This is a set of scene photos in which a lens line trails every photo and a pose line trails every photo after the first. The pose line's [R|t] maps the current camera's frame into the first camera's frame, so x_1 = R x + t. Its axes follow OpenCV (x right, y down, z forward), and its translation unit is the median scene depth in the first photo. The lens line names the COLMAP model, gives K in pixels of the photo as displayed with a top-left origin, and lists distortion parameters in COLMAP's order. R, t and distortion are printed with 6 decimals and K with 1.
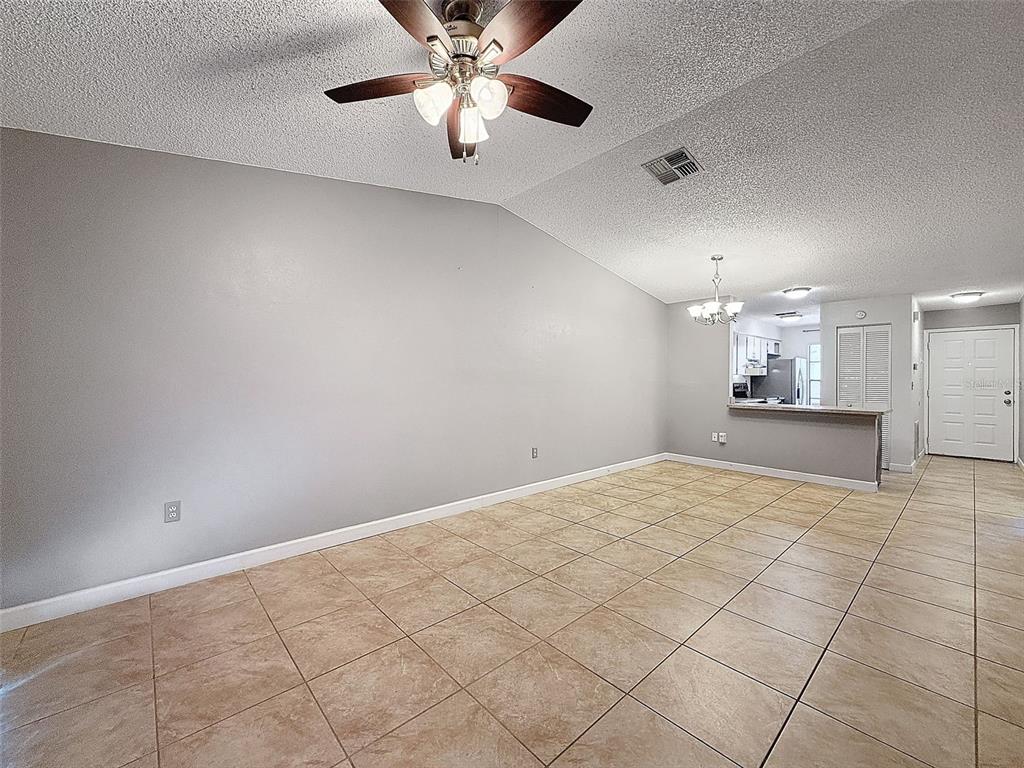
lens RADIAL K [[416.2, 0, 518.2], [0, 416.2, 373.3], [0, 0, 1]] dist [0.003972, -0.000434]
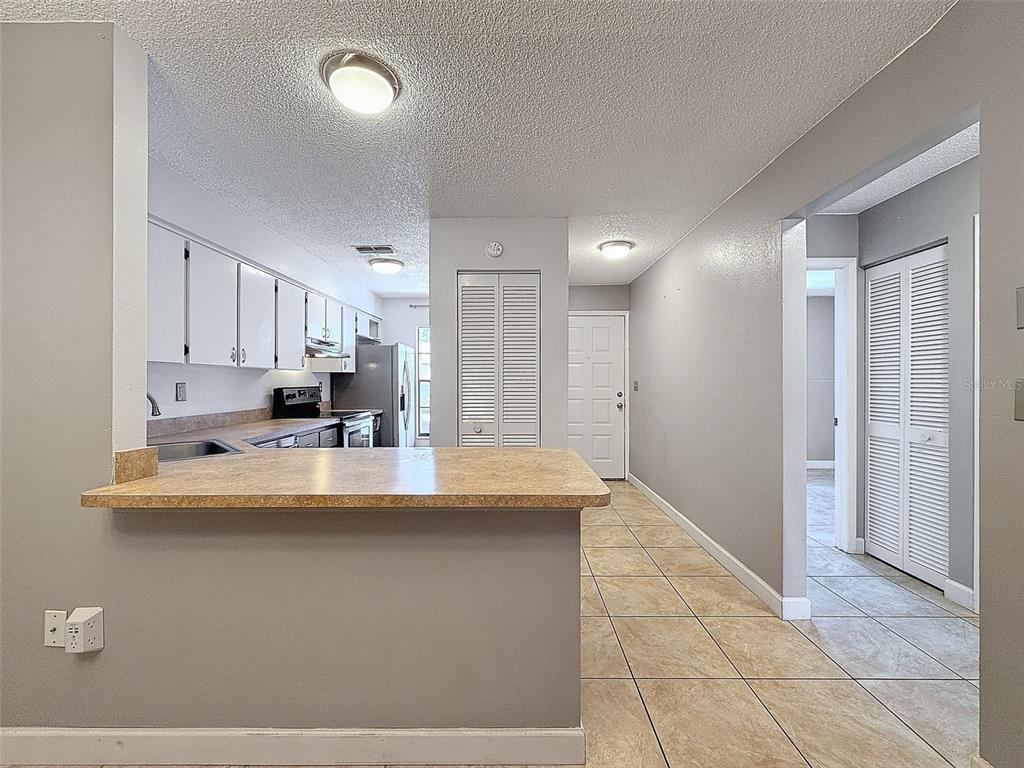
lens RADIAL K [[416.2, 0, 515.2], [0, 416.2, 384.0], [0, 0, 1]] dist [0.003972, -0.000434]
pose [[0.677541, -0.013232, 0.735366, 0.479468], [-0.007200, 0.999671, 0.024621, 0.007869], [-0.735450, -0.021976, 0.677223, 0.663375]]
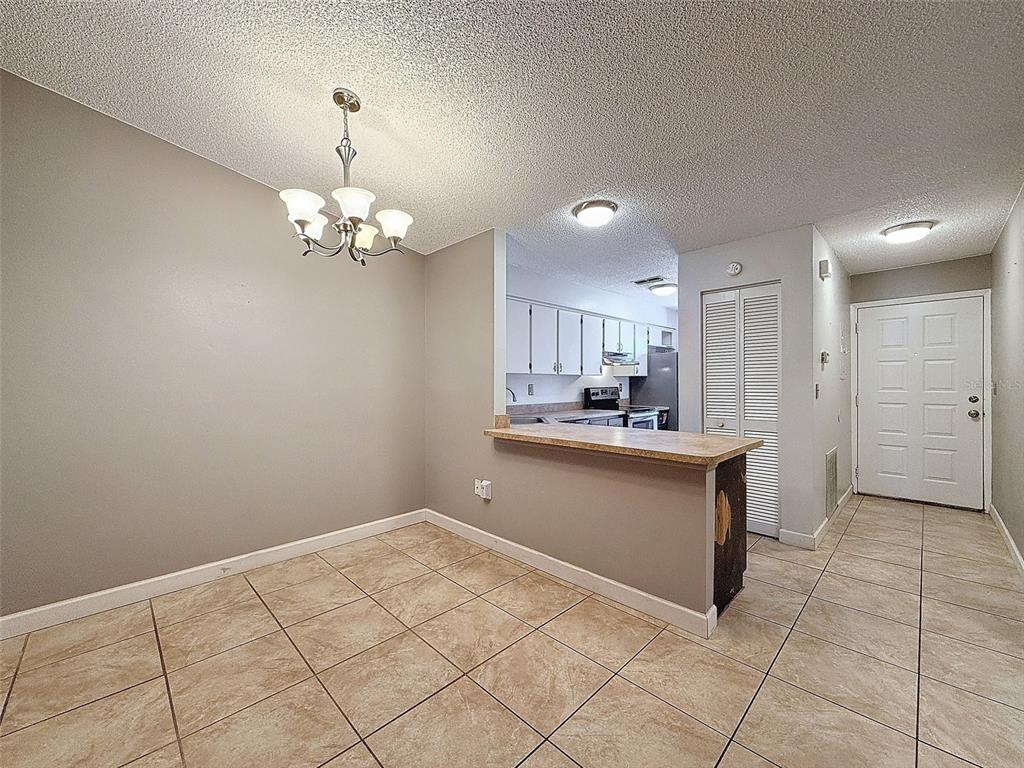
lens RADIAL K [[416.2, 0, 512.0], [0, 416.2, 384.4], [0, 0, 1]] dist [0.003972, -0.000434]
pose [[0.998898, -0.012120, 0.045340, 0.497742], [0.011160, 0.999709, 0.021376, 0.002857], [-0.045586, -0.020847, 0.998743, 0.448745]]
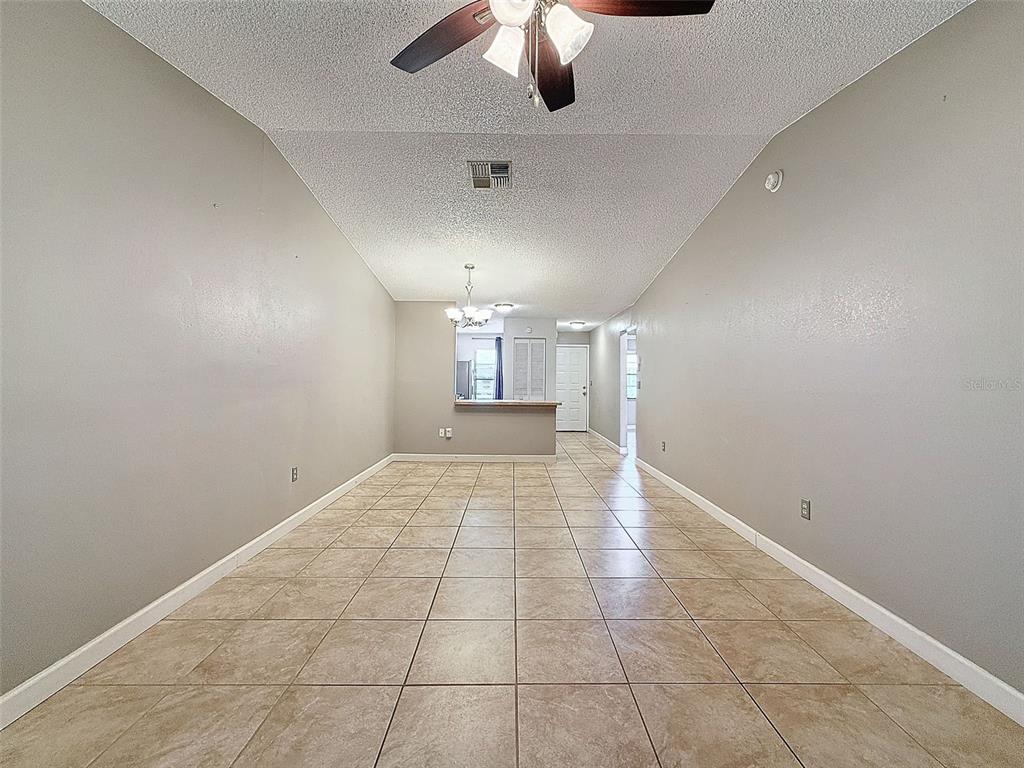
lens RADIAL K [[420.3, 0, 515.8], [0, 420.3, 368.3], [0, 0, 1]] dist [-0.001409, 0.000086]
pose [[0.668561, 0.022408, 0.743320, -0.203734], [-0.017275, 0.999744, -0.014601, 0.001161], [-0.743457, -0.003079, 0.668777, 0.144861]]
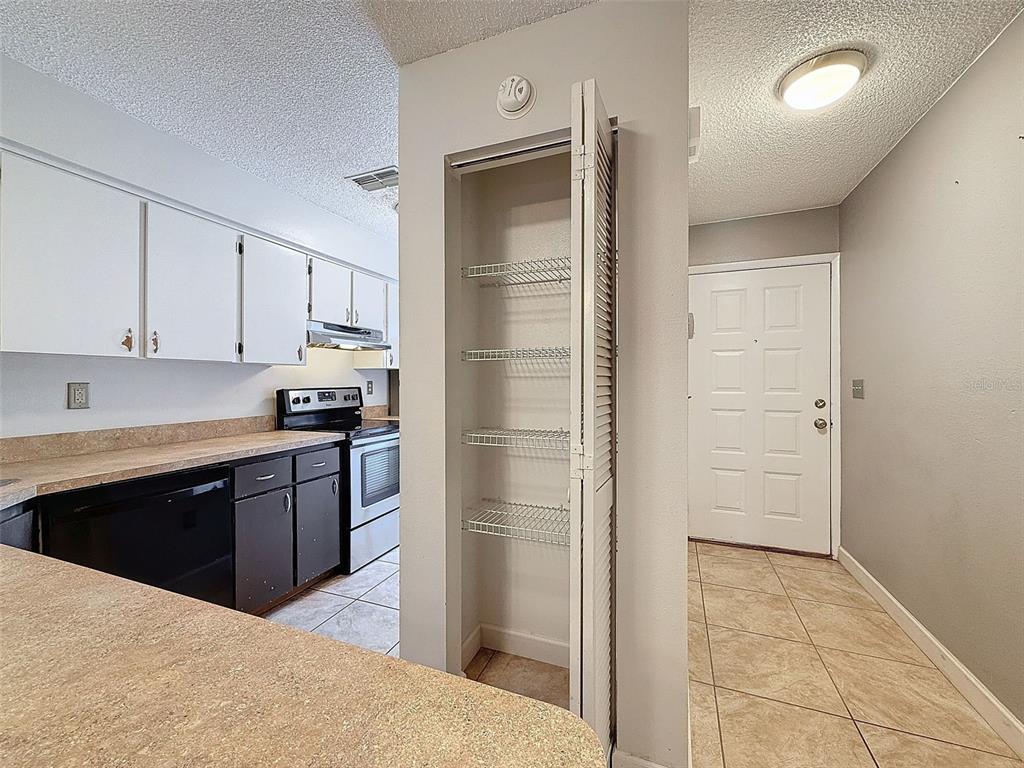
lens RADIAL K [[416.2, 0, 514.4], [0, 416.2, 380.5], [0, 0, 1]] dist [0.003972, -0.000434]
pose [[0.894643, -0.008957, 0.446692, 0.737713], [-0.000094, 0.999795, 0.020236, 0.012731], [-0.446781, -0.018147, 0.894459, 0.820082]]
